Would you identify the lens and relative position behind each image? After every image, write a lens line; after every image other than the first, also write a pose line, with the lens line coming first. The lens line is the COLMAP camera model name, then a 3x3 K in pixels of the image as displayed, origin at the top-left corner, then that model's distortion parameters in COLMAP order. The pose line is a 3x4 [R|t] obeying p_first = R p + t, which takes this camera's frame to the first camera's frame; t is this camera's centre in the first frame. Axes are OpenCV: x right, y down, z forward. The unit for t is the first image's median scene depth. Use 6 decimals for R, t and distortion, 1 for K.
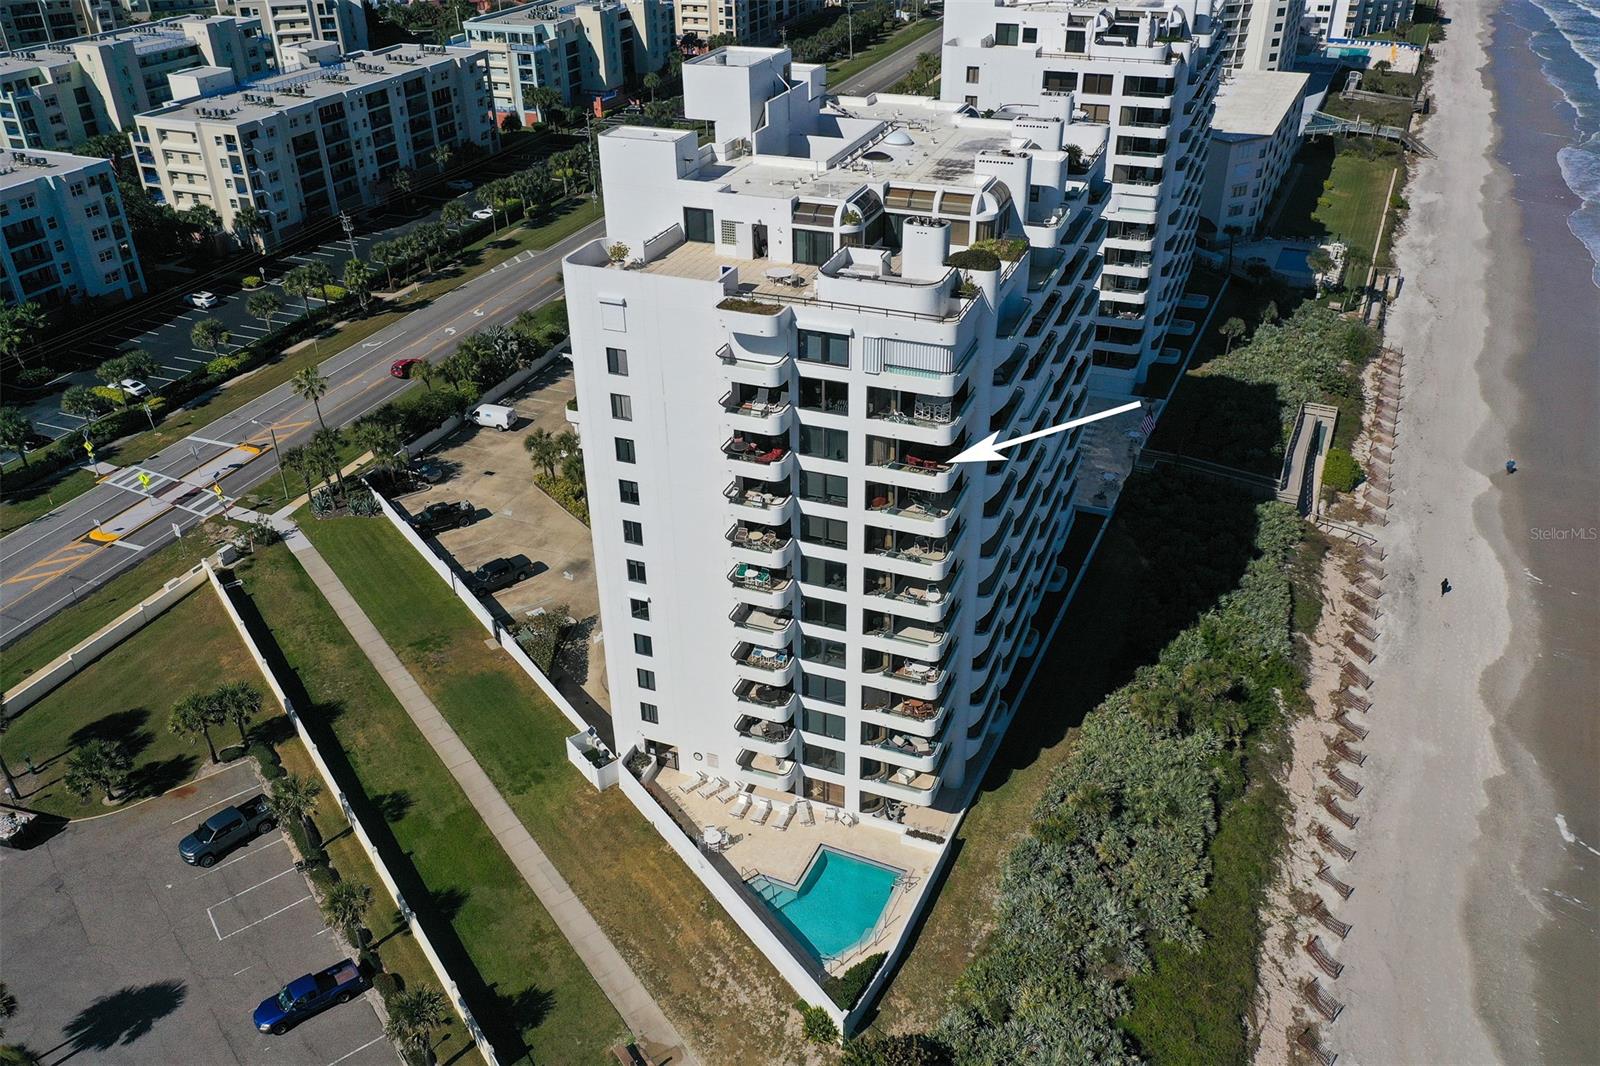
lens RADIAL K [[1267.4, 0, 798.6], [0, 1267.4, 533.4], [0, 0, 1]] dist [0.002914, 0.001320]
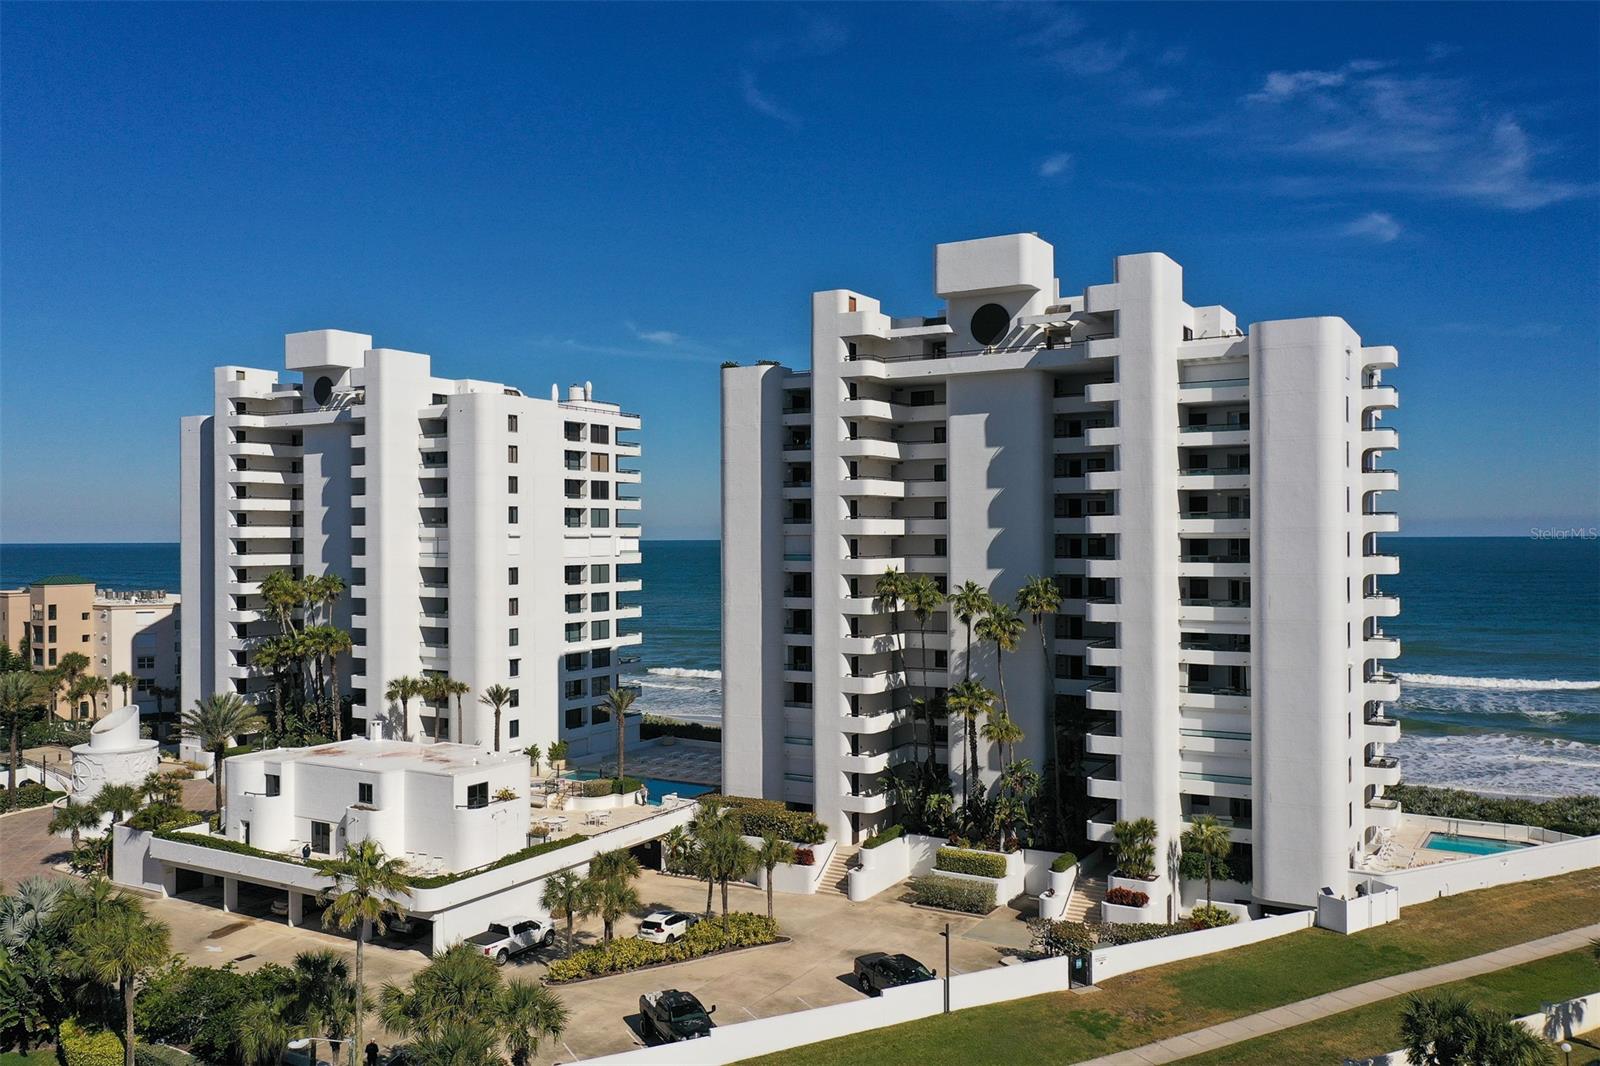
lens RADIAL K [[1267.4, 0, 802.0], [0, 1267.4, 530.0], [0, 0, 1]] dist [0.002914, 0.001320]
pose [[0.153782, 0.019348, 0.987915, -0.974092], [0.495457, 0.863527, -0.094036, -0.138888], [-0.854911, 0.503931, 0.123209, 0.989123]]
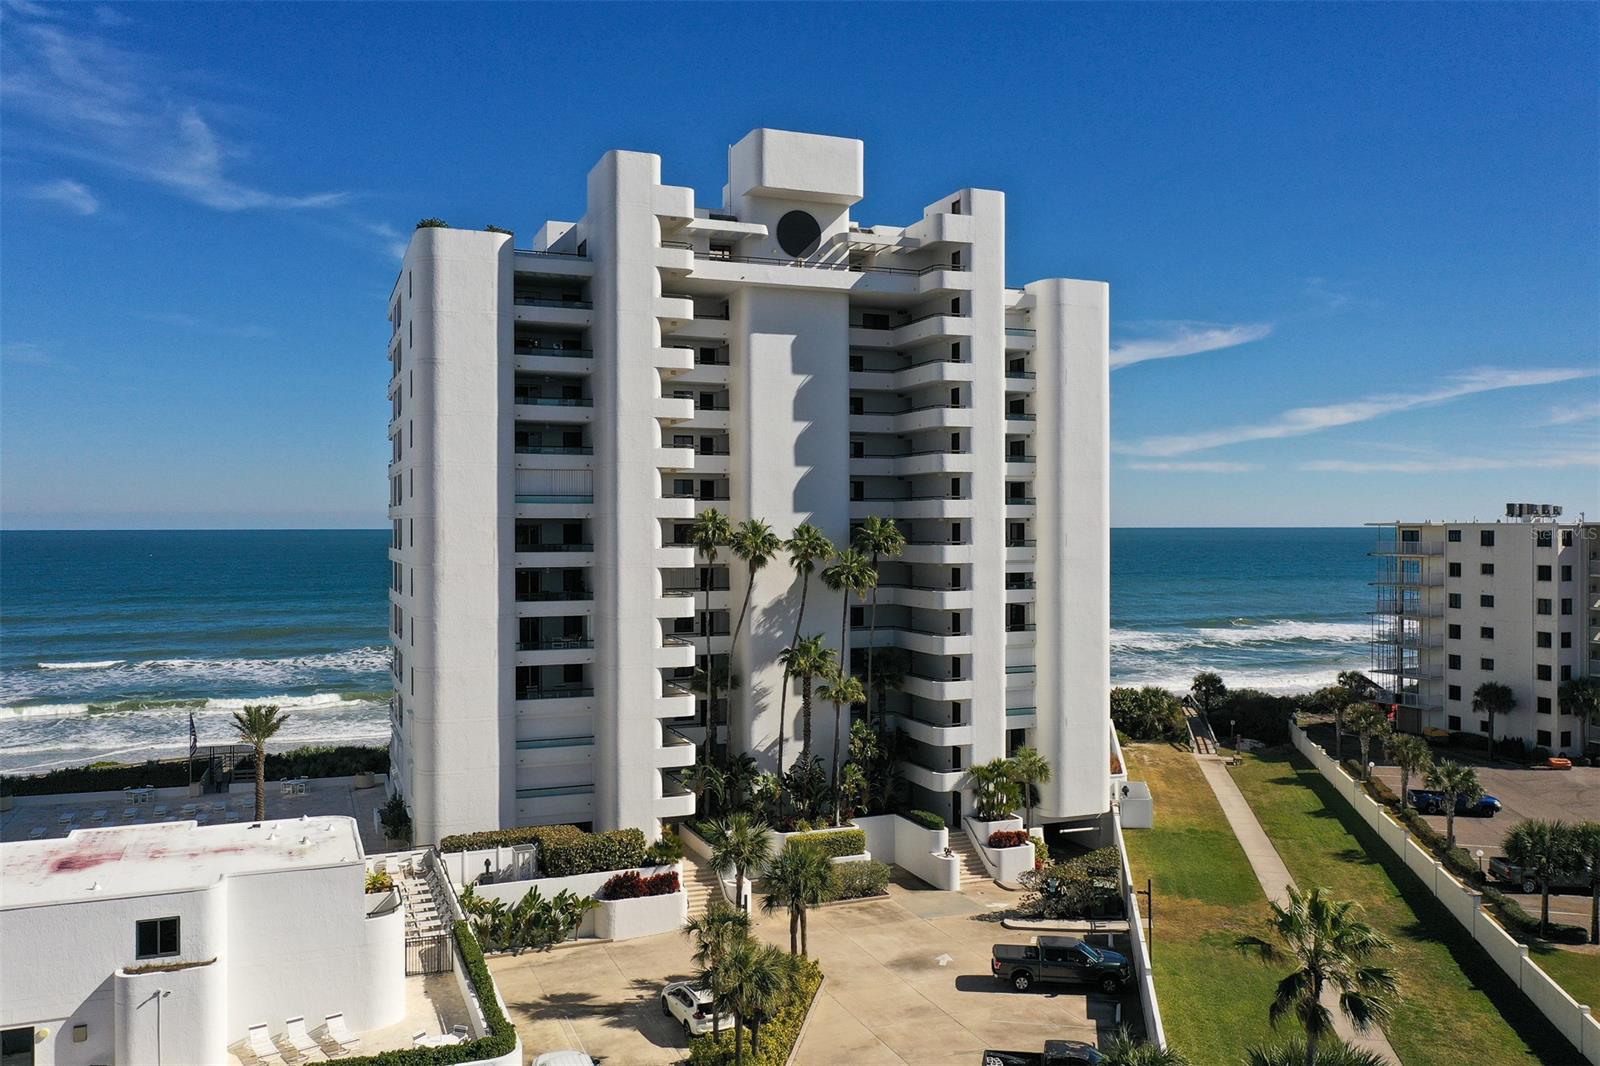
lens RADIAL K [[1267.4, 0, 798.1], [0, 1267.4, 536.7], [0, 0, 1]] dist [0.002914, 0.001320]
pose [[-0.683717, 0.009723, 0.729683, -0.634427], [0.376063, 0.861608, 0.340892, -0.396181], [-0.625386, 0.507481, -0.592752, 1.488540]]
